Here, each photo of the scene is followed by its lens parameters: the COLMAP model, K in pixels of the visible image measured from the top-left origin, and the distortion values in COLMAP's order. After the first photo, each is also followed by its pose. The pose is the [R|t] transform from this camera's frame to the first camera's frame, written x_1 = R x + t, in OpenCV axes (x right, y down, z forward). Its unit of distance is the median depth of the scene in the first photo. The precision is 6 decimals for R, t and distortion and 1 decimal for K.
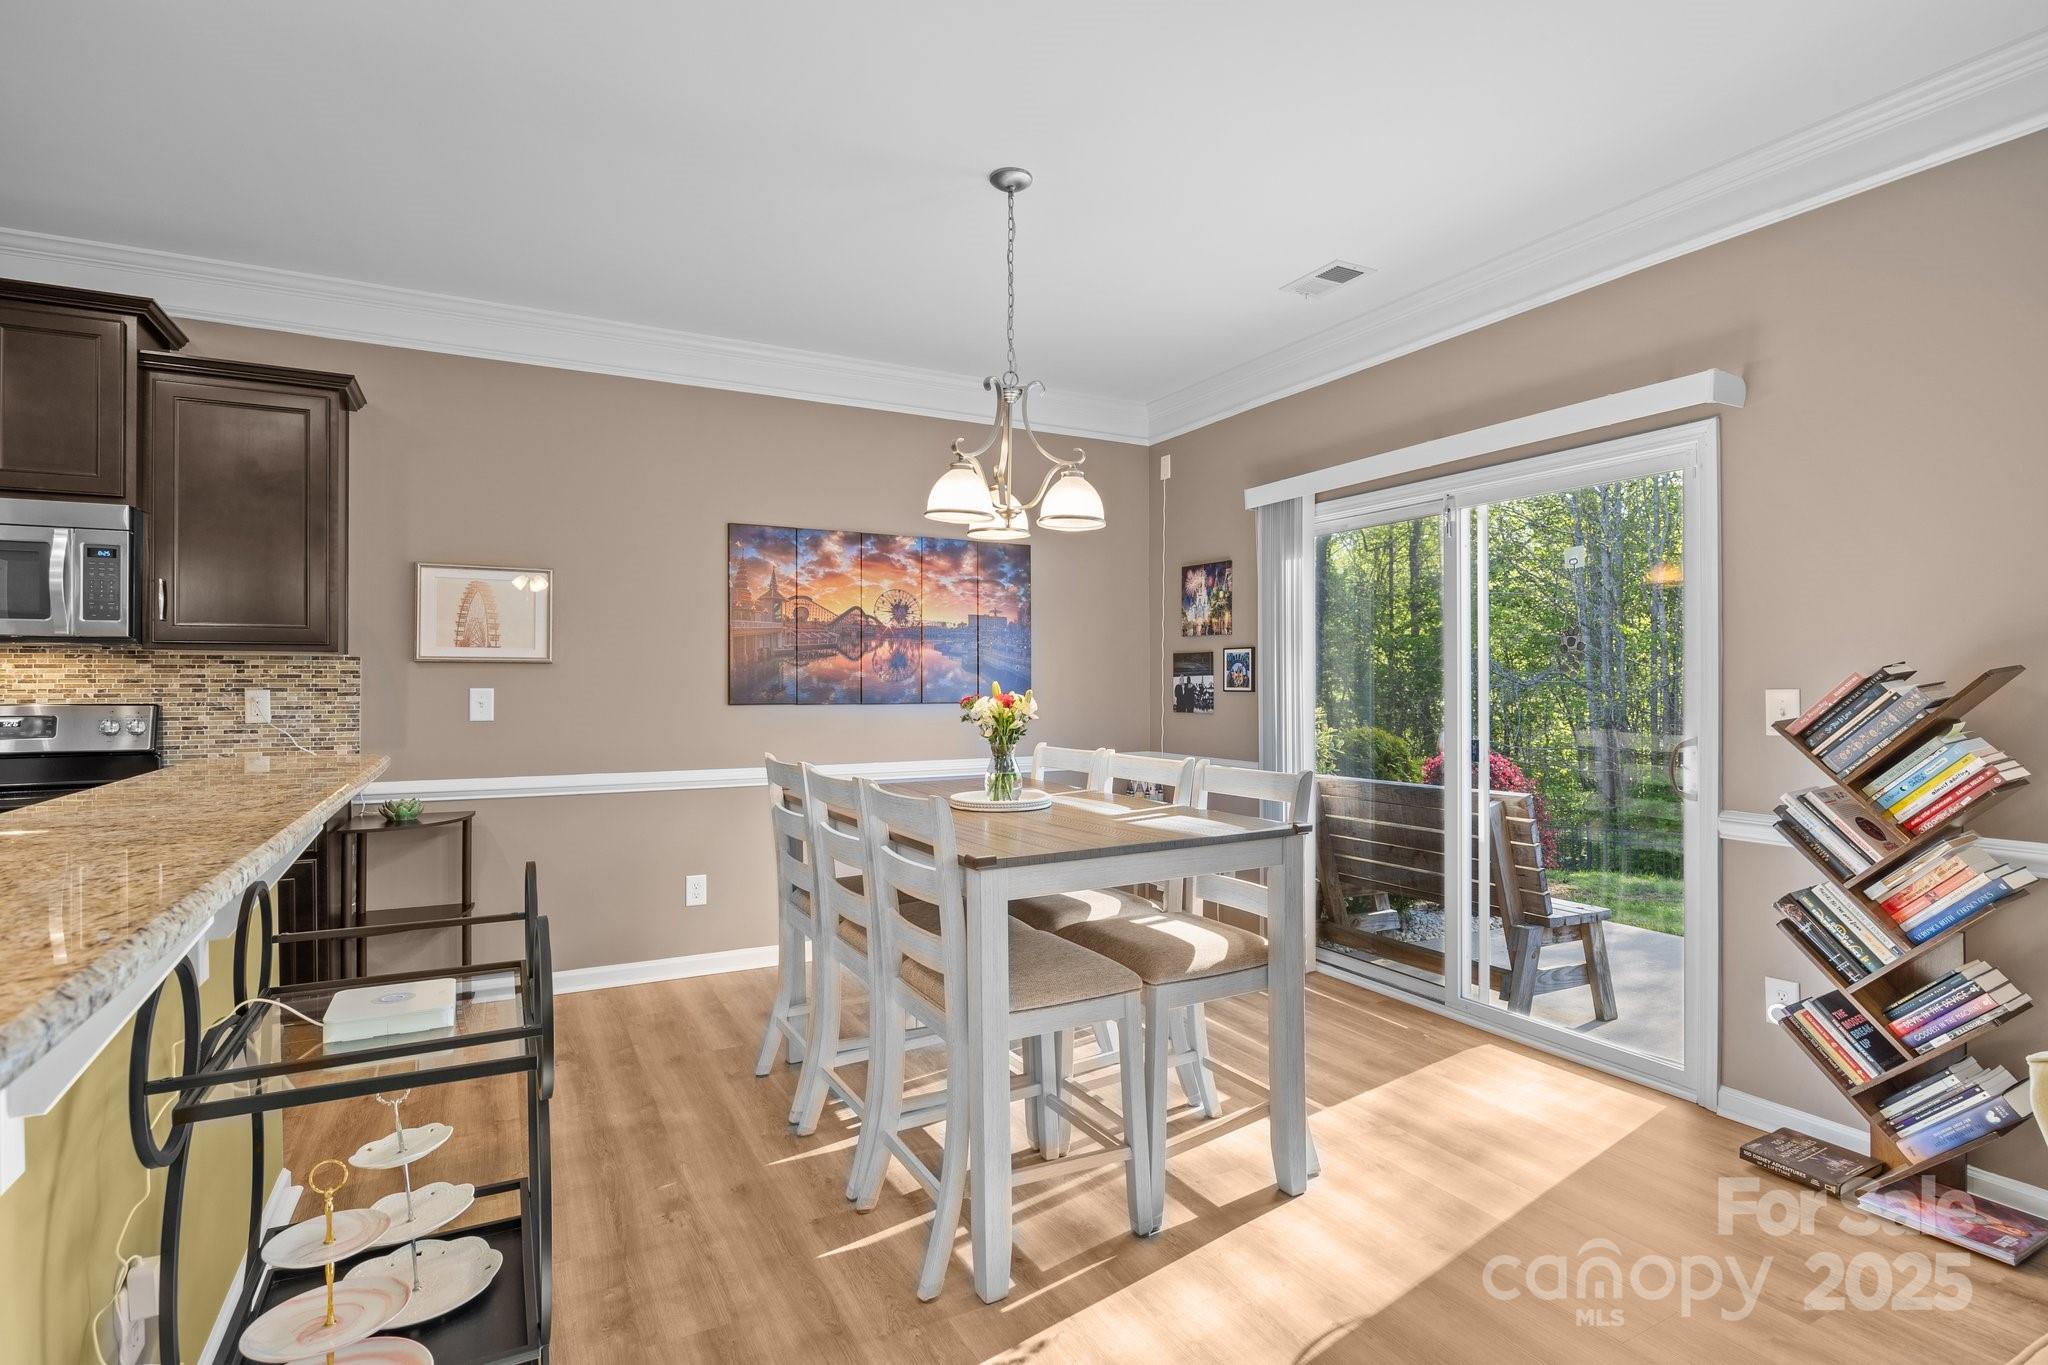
lens RADIAL K [[998.5, 0, 1028.4], [0, 998.5, 686.3], [0, 0, 1]] dist [-0.010089, 0.000331]
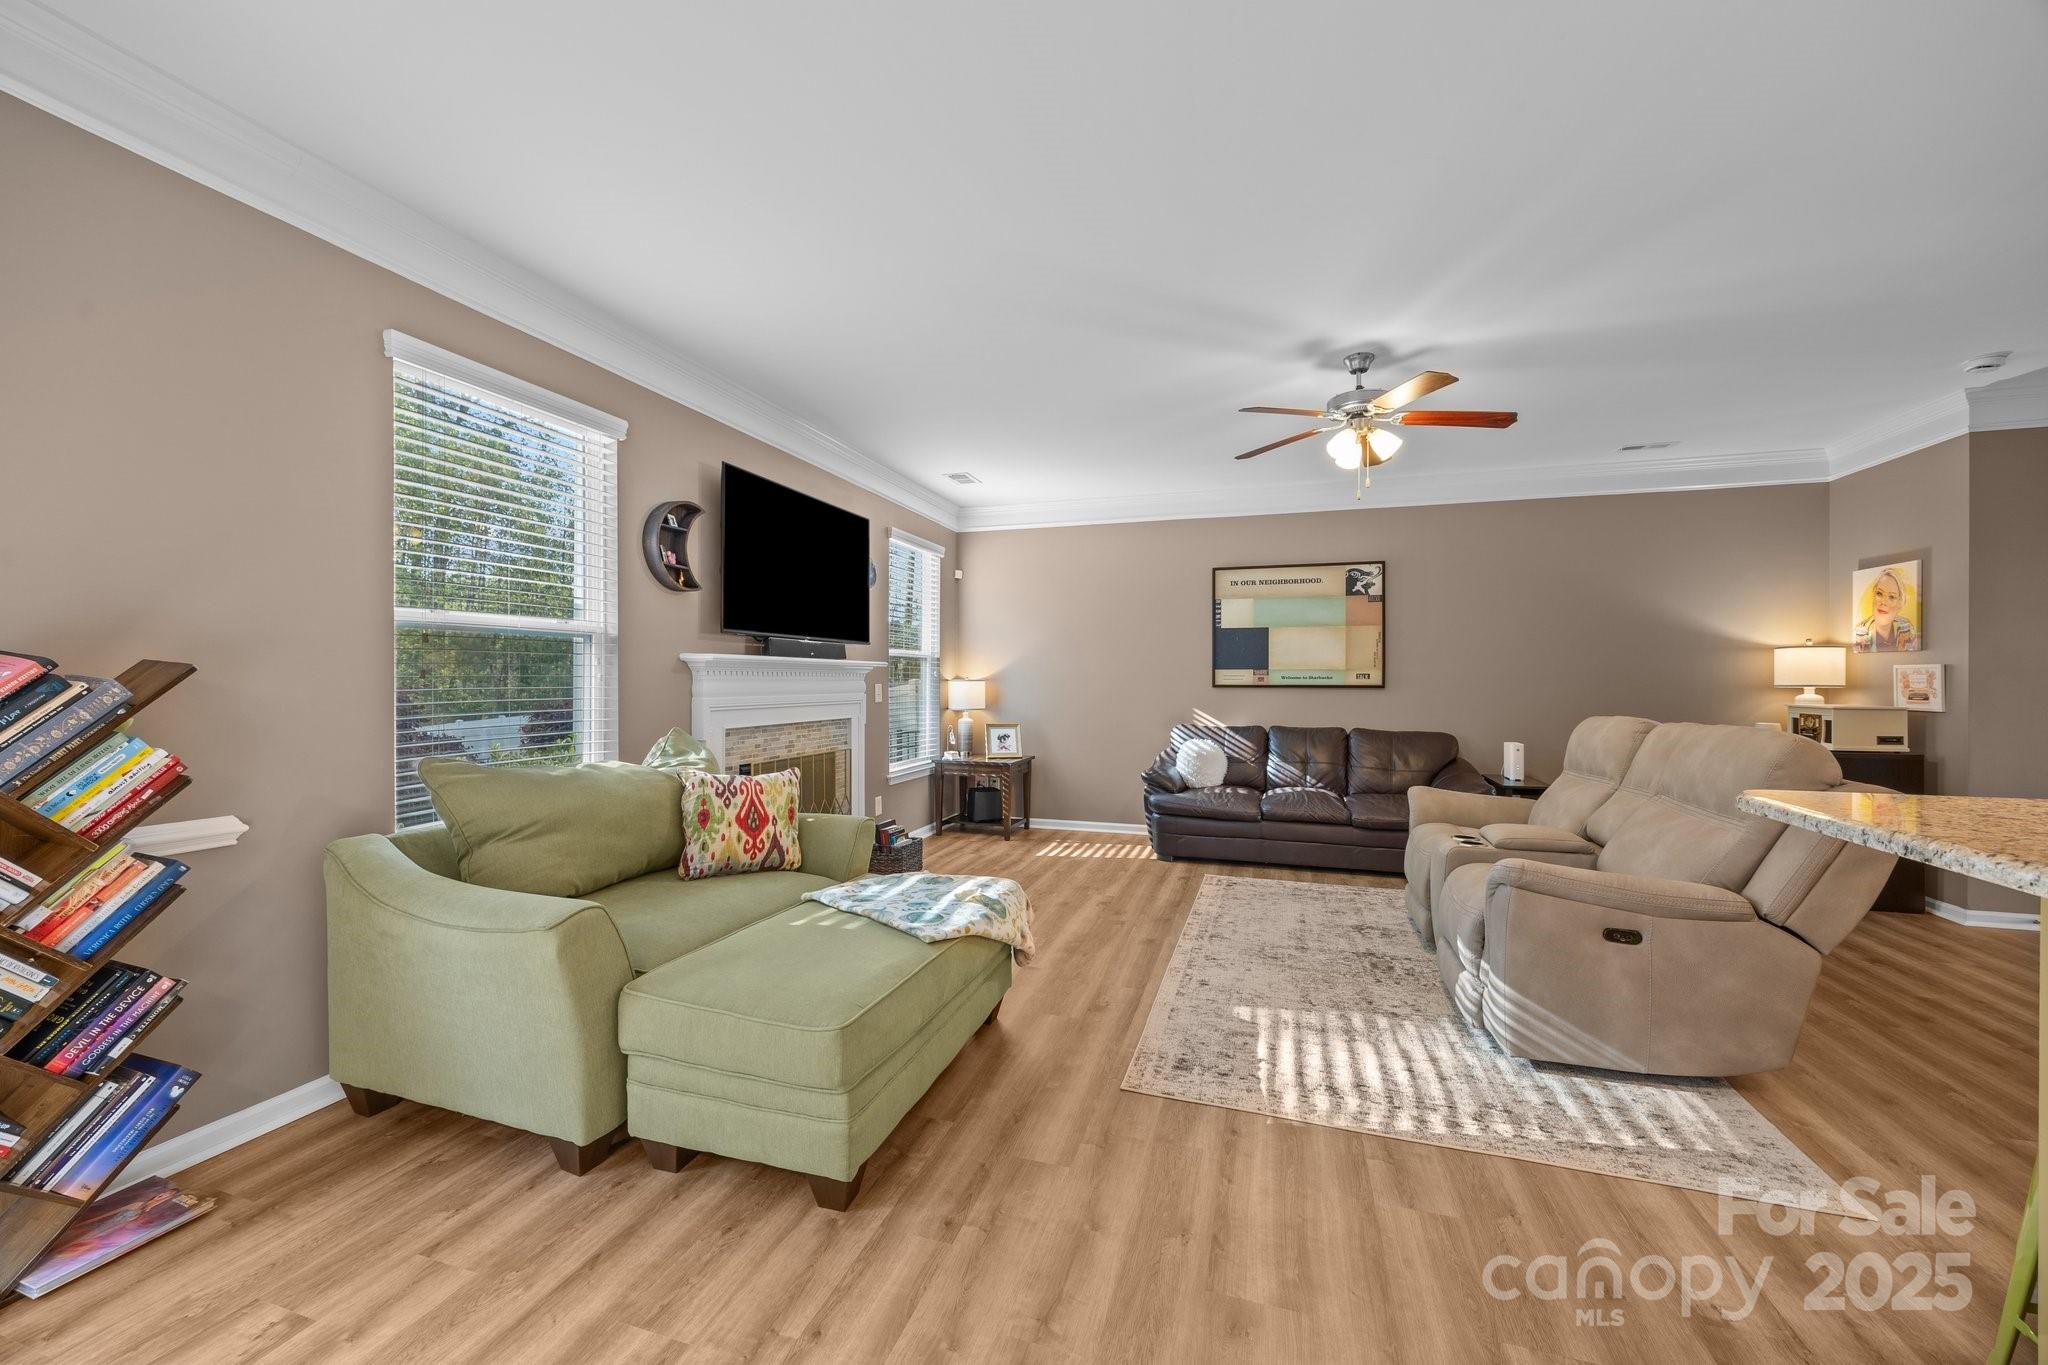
lens RADIAL K [[787.6, 0, 1027.9], [0, 787.6, 675.5], [0, 0, 1]] dist [0.003543, -0.001938]
pose [[-0.697691, 0.002424, 0.716395, -0.121553], [-0.000223, 0.999993, -0.003601, -0.000991], [-0.716399, -0.002673, -0.697686, 0.446919]]
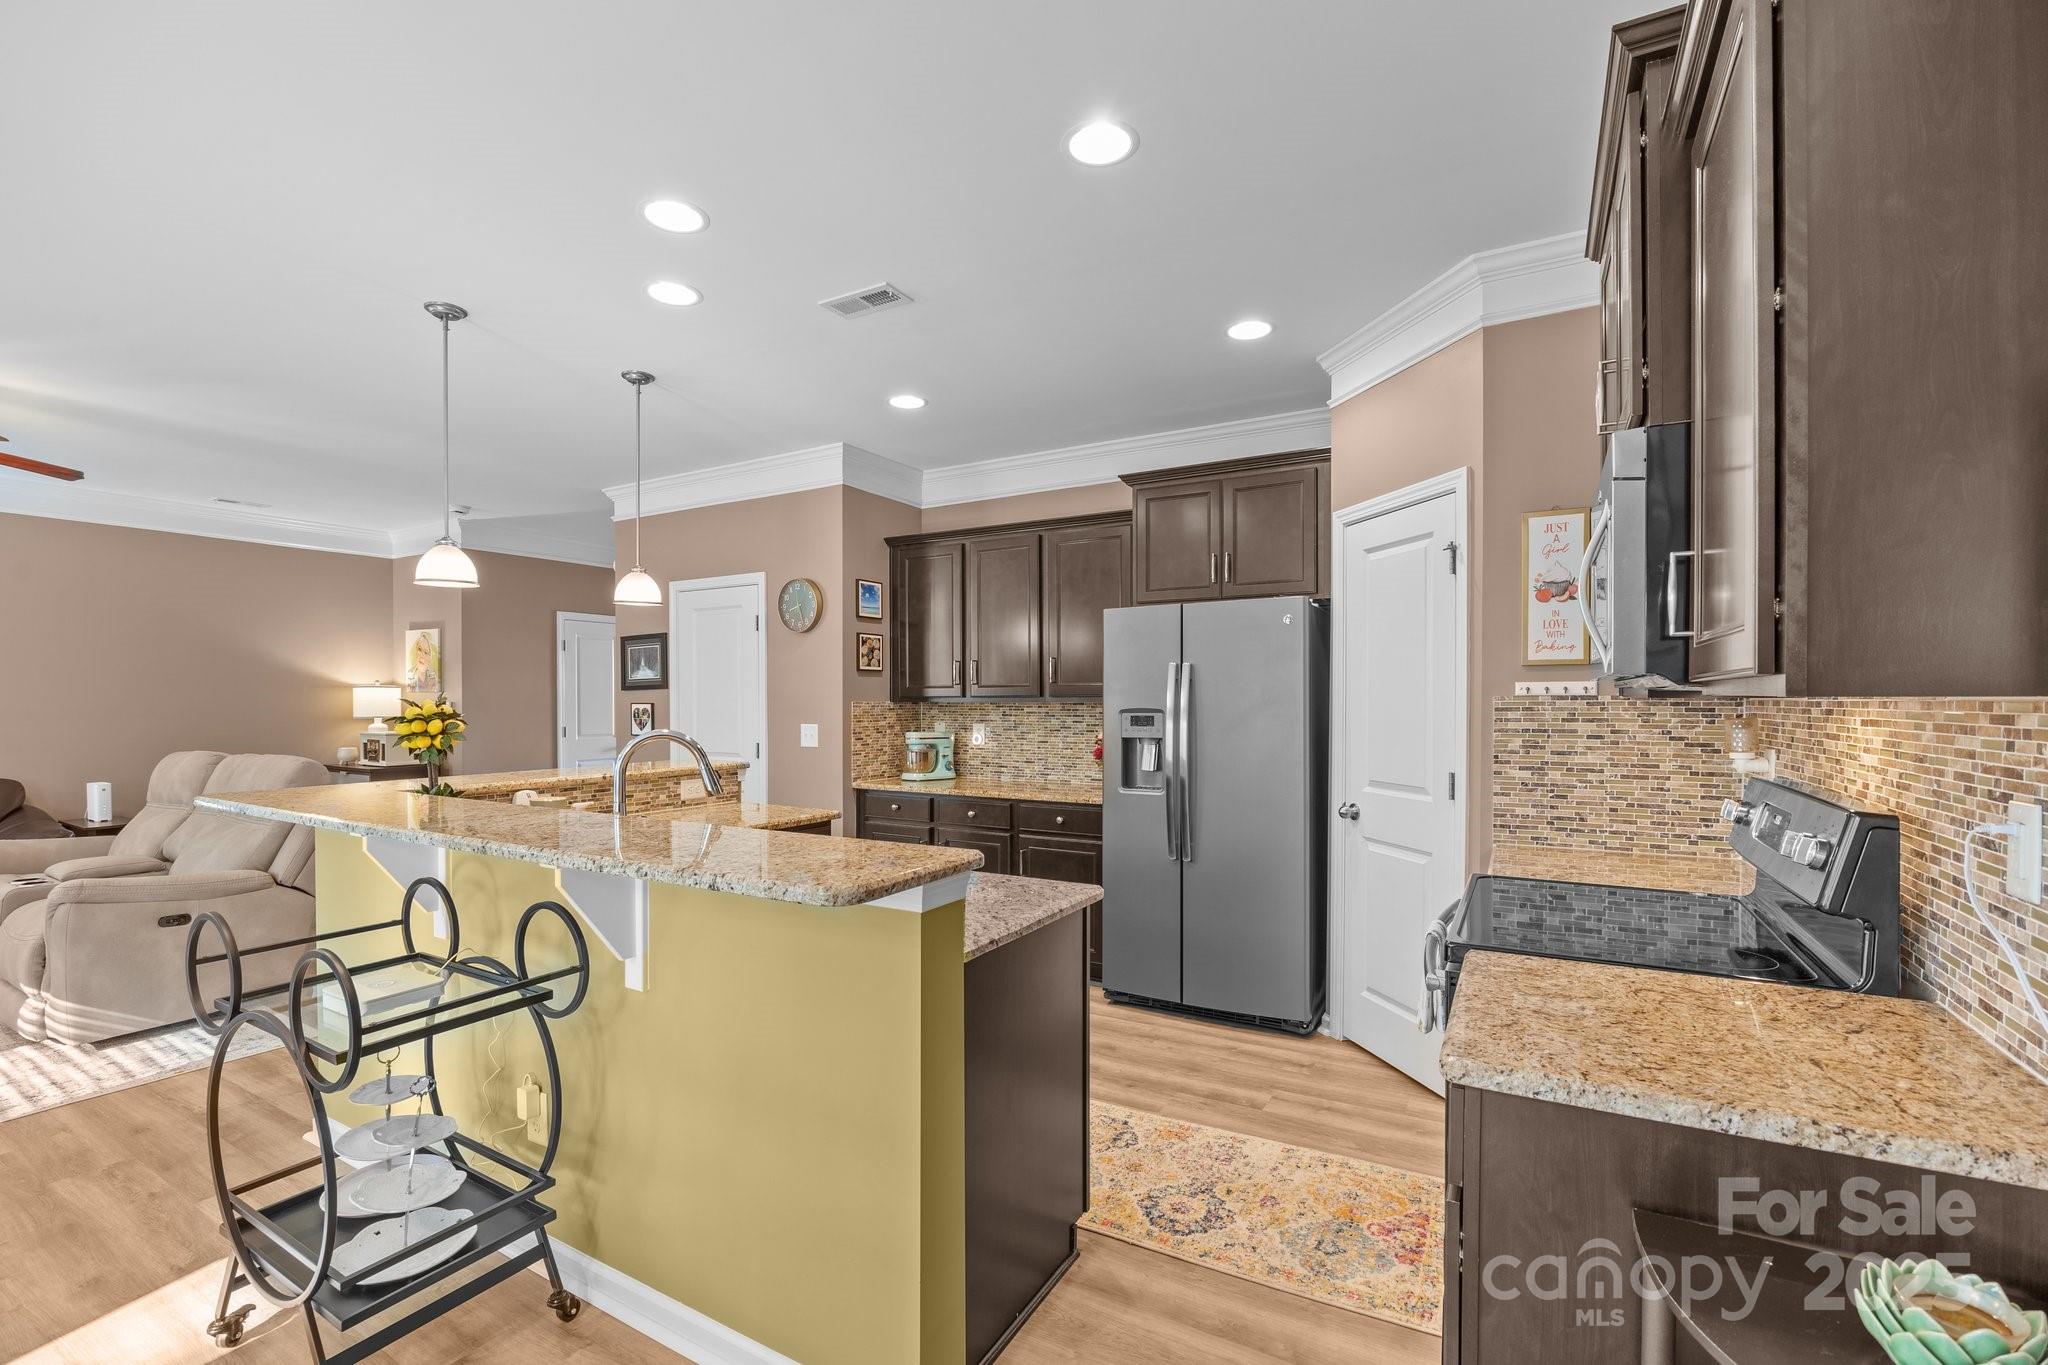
lens RADIAL K [[874.1, 0, 1033.6], [0, 874.1, 719.5], [0, 0, 1]] dist [-0.020834, 0.002333]
pose [[-0.846783, 0.012752, -0.531786, -0.268622], [-0.000268, 0.999702, 0.024398, -0.025002], [0.531939, 0.020802, -0.846527, 0.847946]]
